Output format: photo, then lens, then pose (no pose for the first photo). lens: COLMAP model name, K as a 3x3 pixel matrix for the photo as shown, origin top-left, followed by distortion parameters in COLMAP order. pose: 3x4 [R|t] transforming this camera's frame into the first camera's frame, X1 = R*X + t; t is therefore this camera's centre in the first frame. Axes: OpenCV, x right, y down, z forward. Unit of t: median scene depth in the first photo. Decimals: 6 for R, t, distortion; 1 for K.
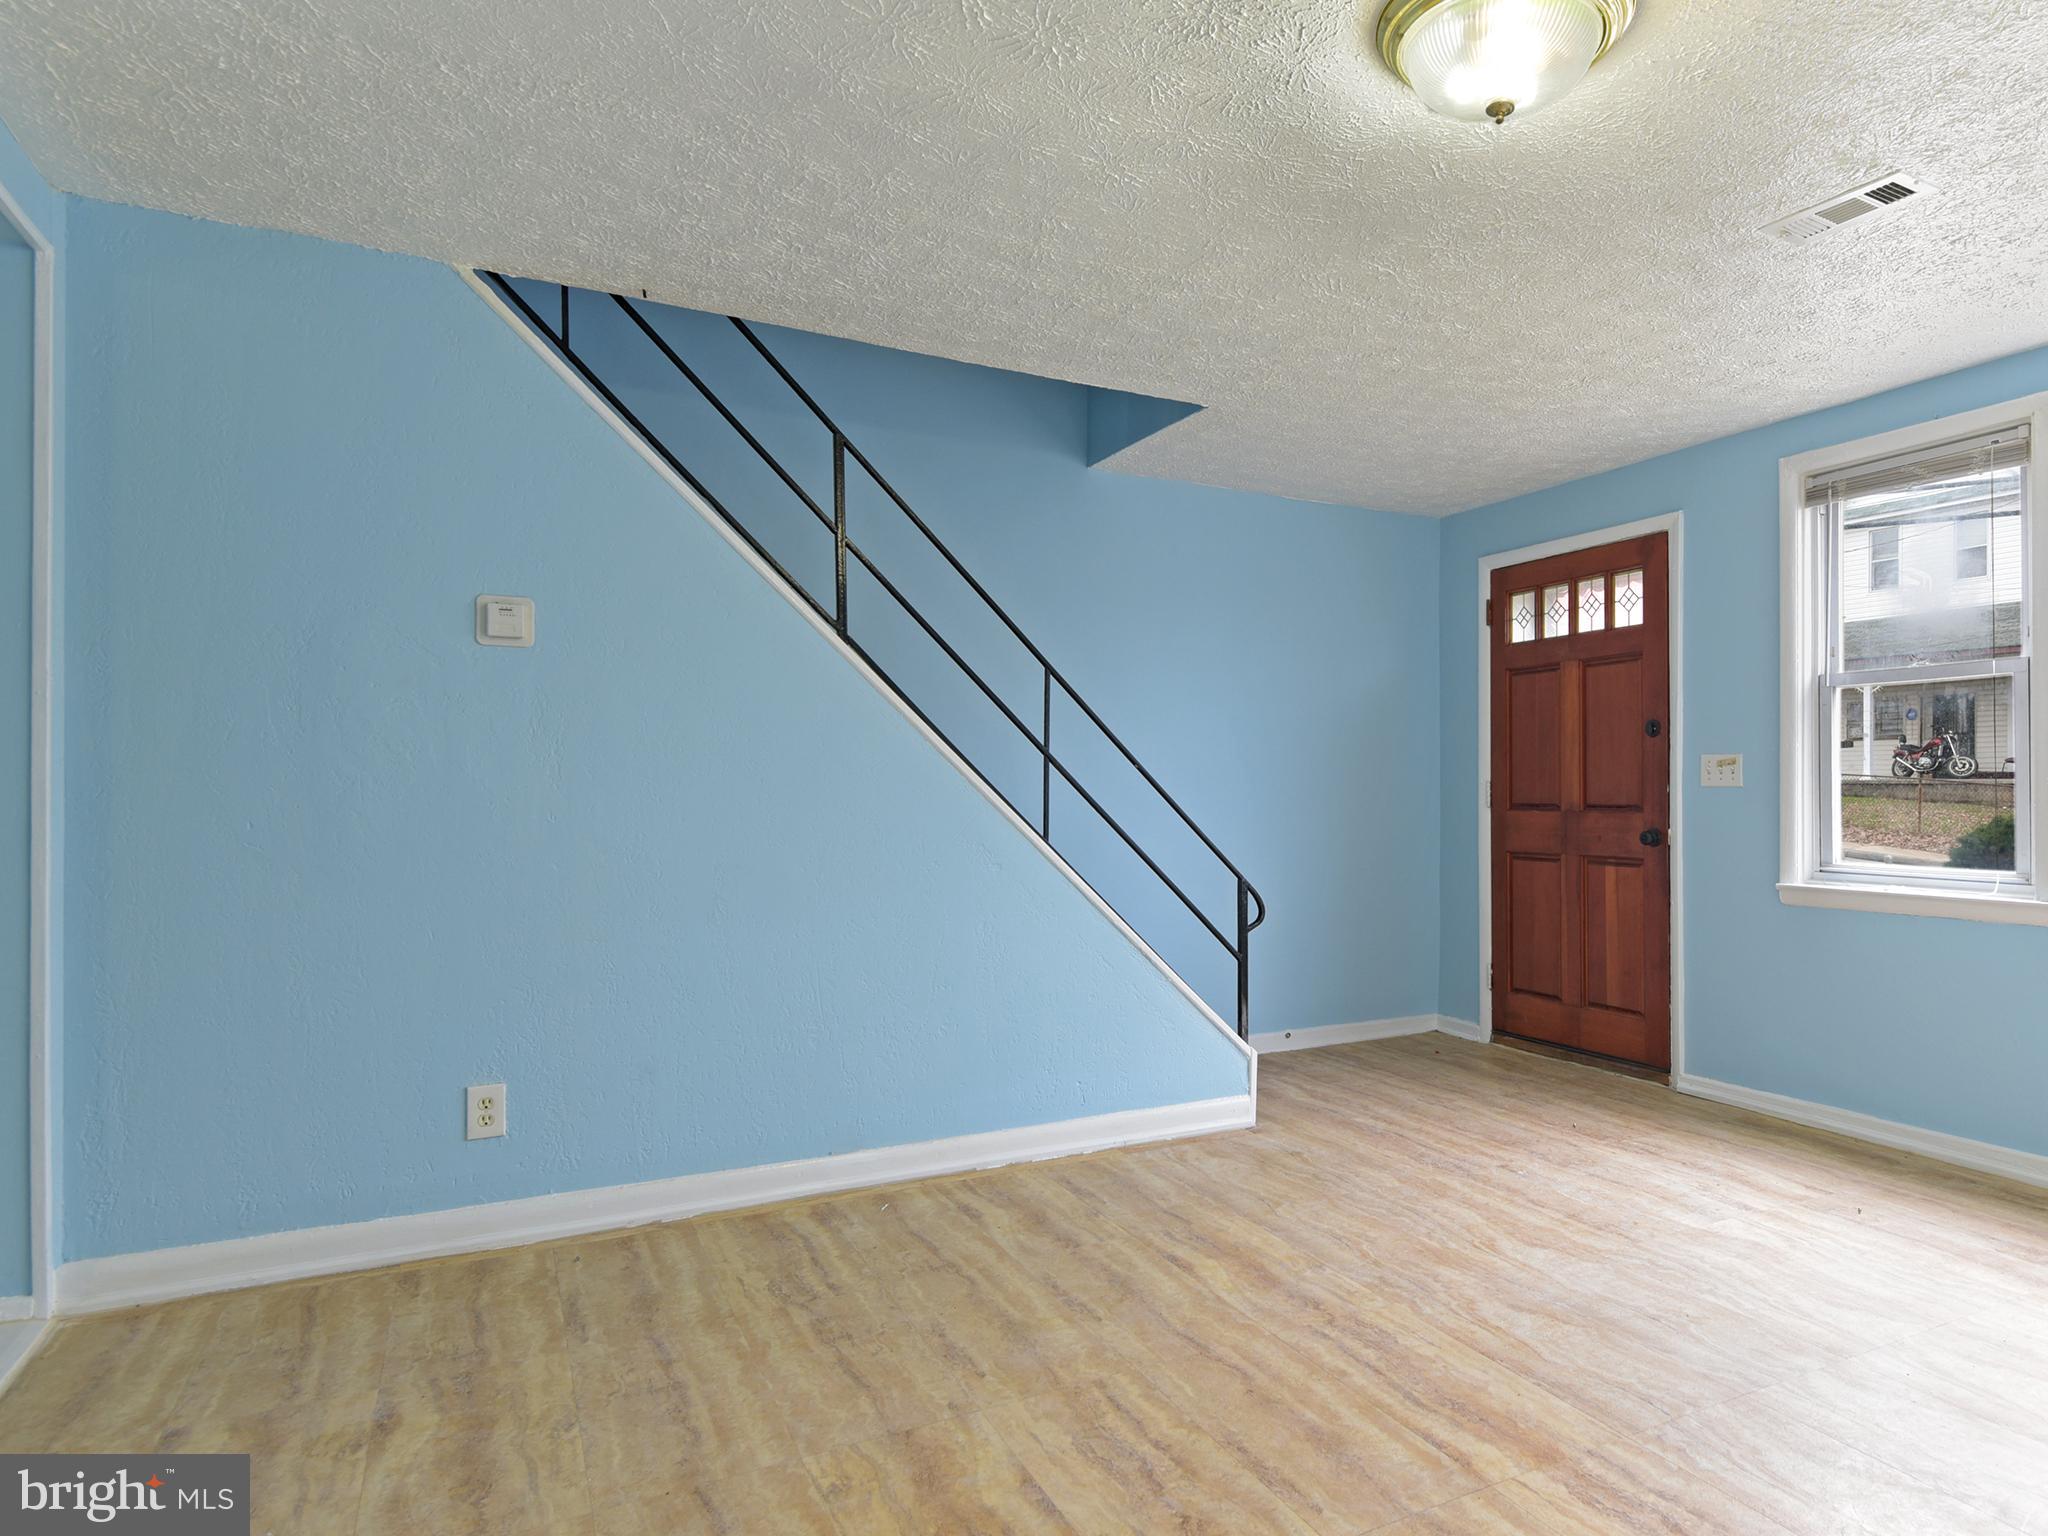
lens RADIAL K [[1232.3, 0, 1204.4], [0, 1232.3, 800.1], [0, 0, 1]] dist [0.027656, -0.024246]
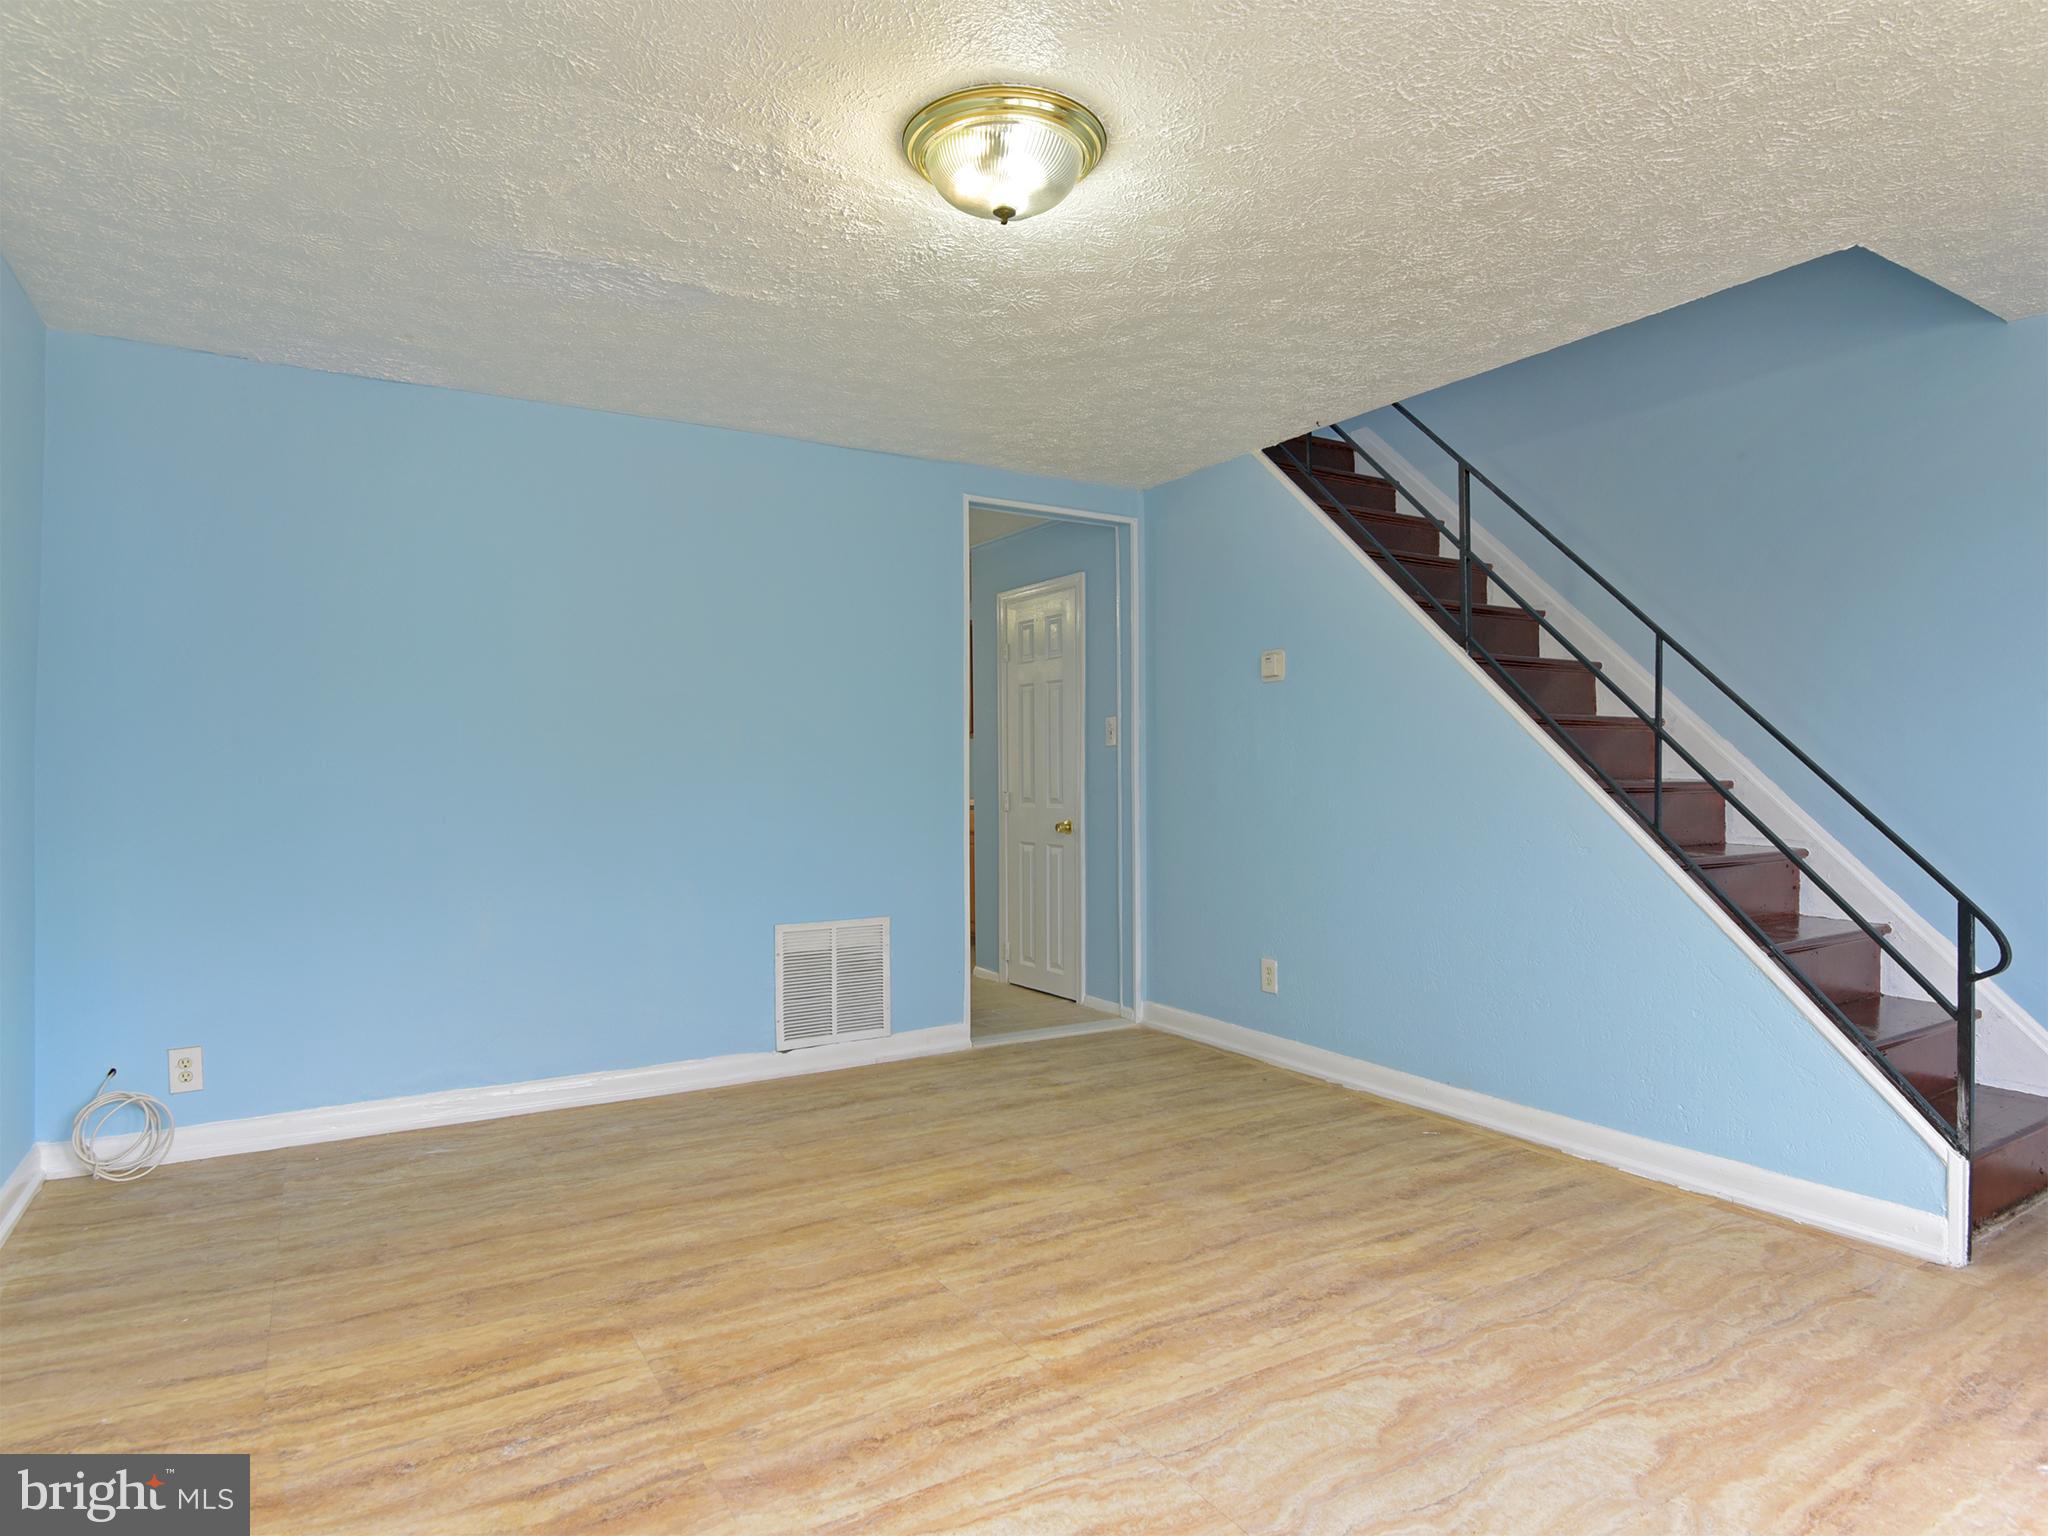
lens RADIAL K [[1200.3, 0, 1024.0], [0, 1200.3, 768.0], [0, 0, 1]] dist [0.007455, -0.040343]
pose [[0.005576, -0.007185, -0.999959, 0.837813], [-0.007557, 0.999945, -0.007227, -0.001012], [0.999956, 0.007597, 0.005521, 0.594088]]
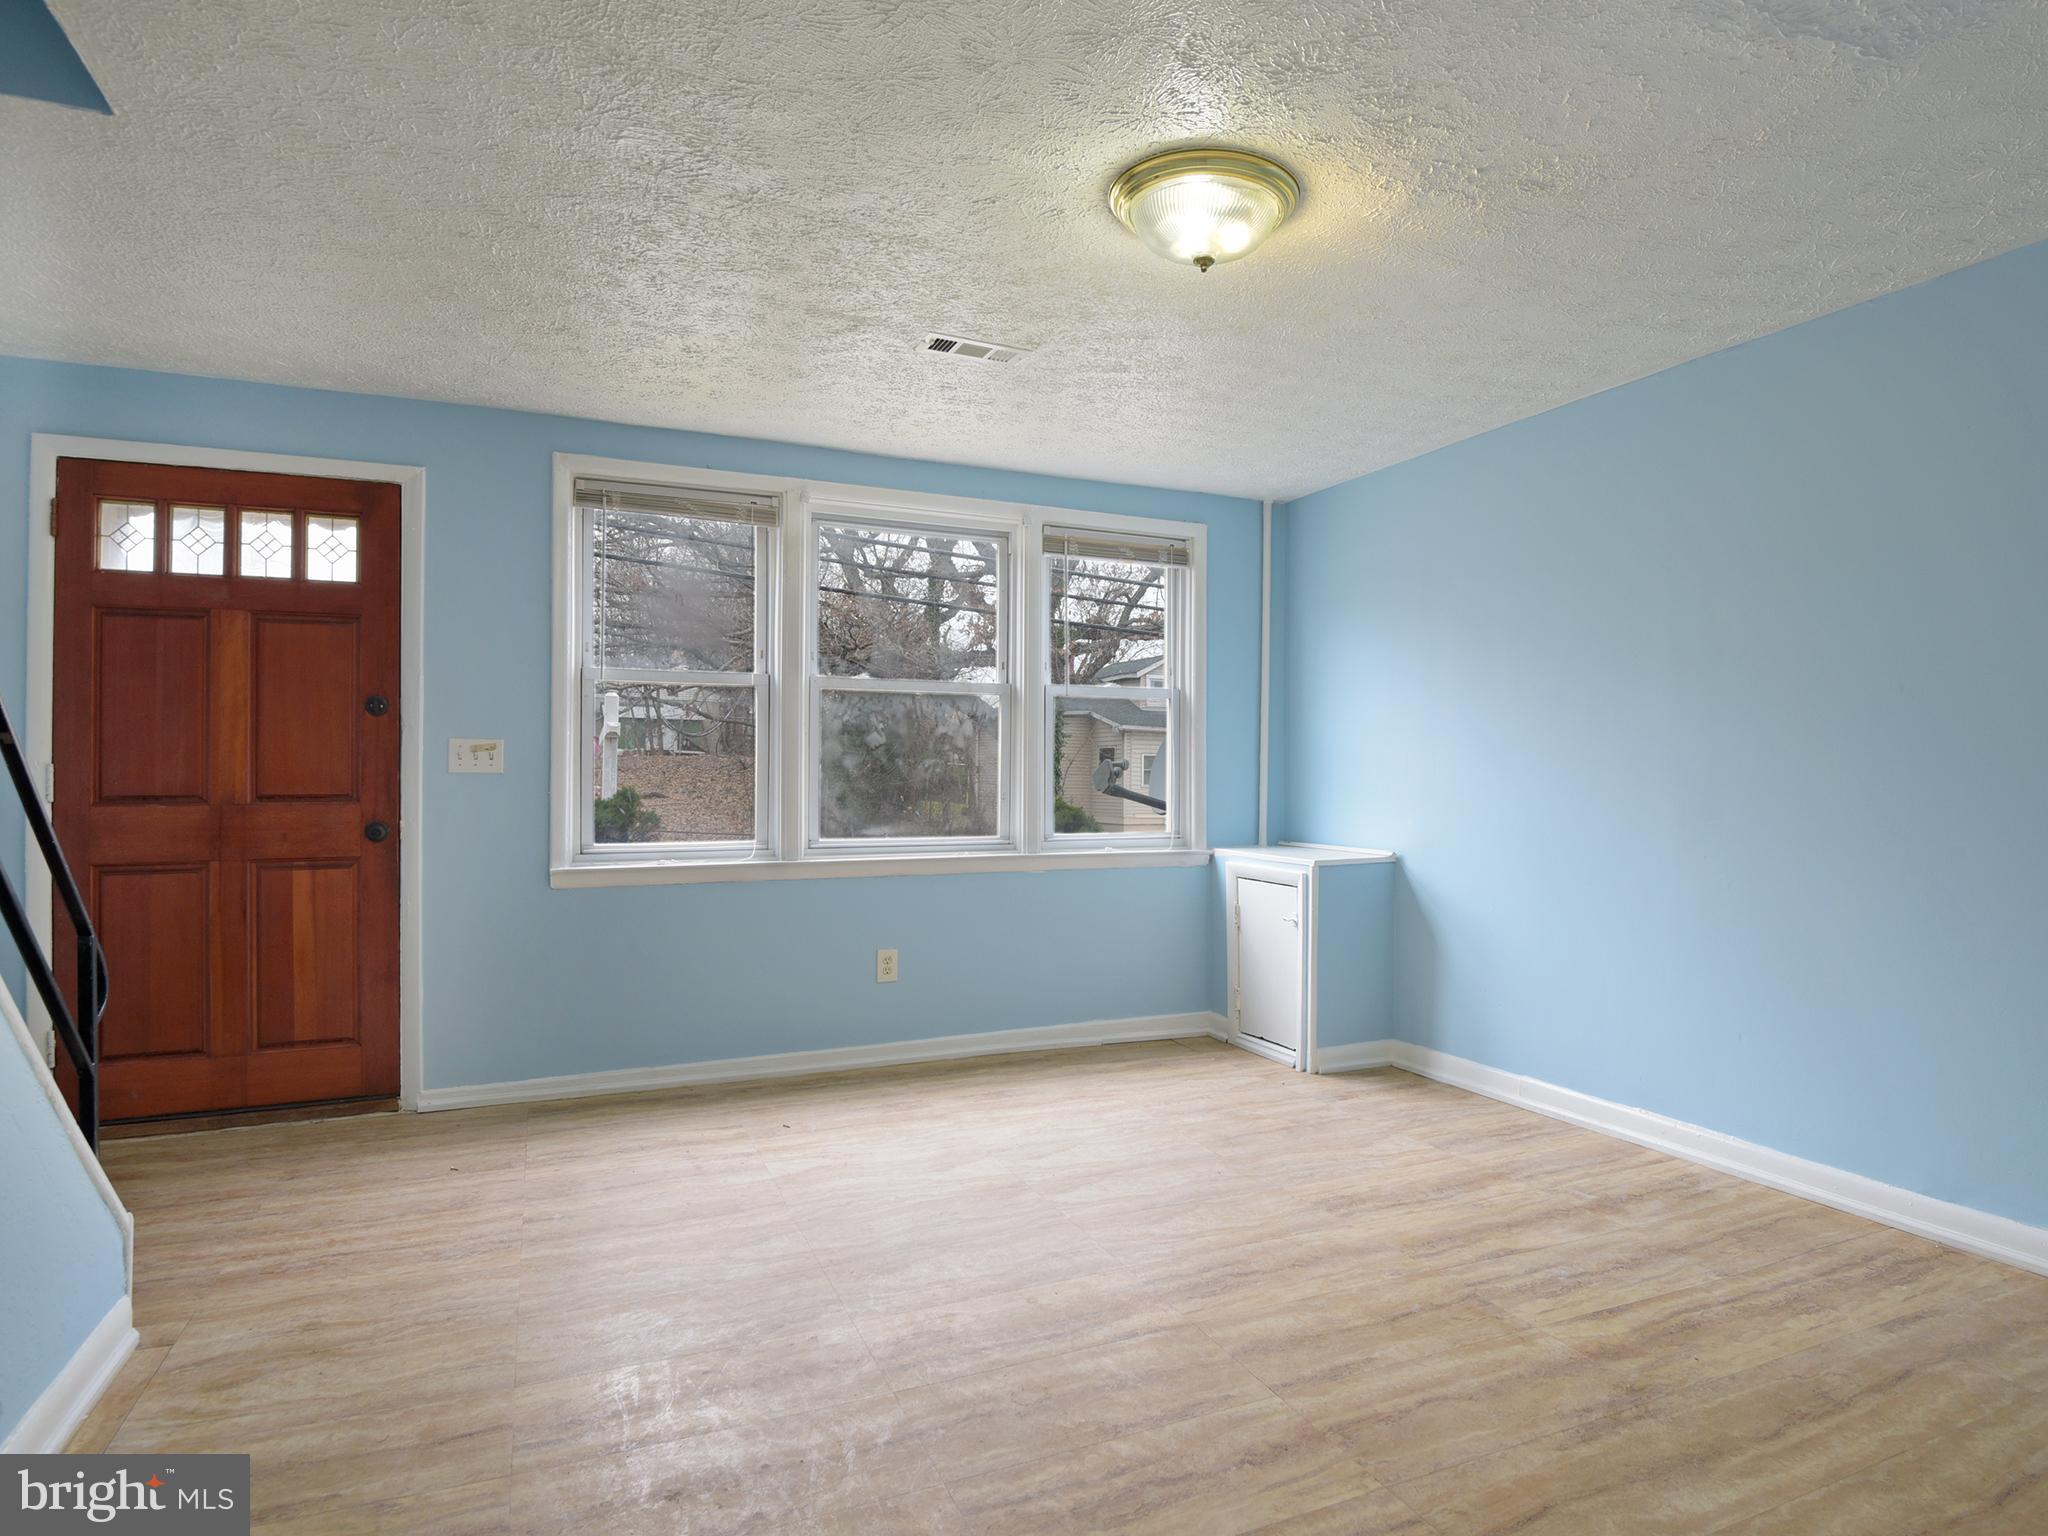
lens RADIAL K [[1166.6, 0, 1143.4], [0, 1166.6, 774.6], [0, 0, 1]] dist [-0.002980, -0.020398]
pose [[0.069555, -0.002432, 0.997575, -0.580638], [0.006349, 0.999978, 0.001995, -0.011074], [-0.997558, 0.006195, 0.069569, 0.574623]]
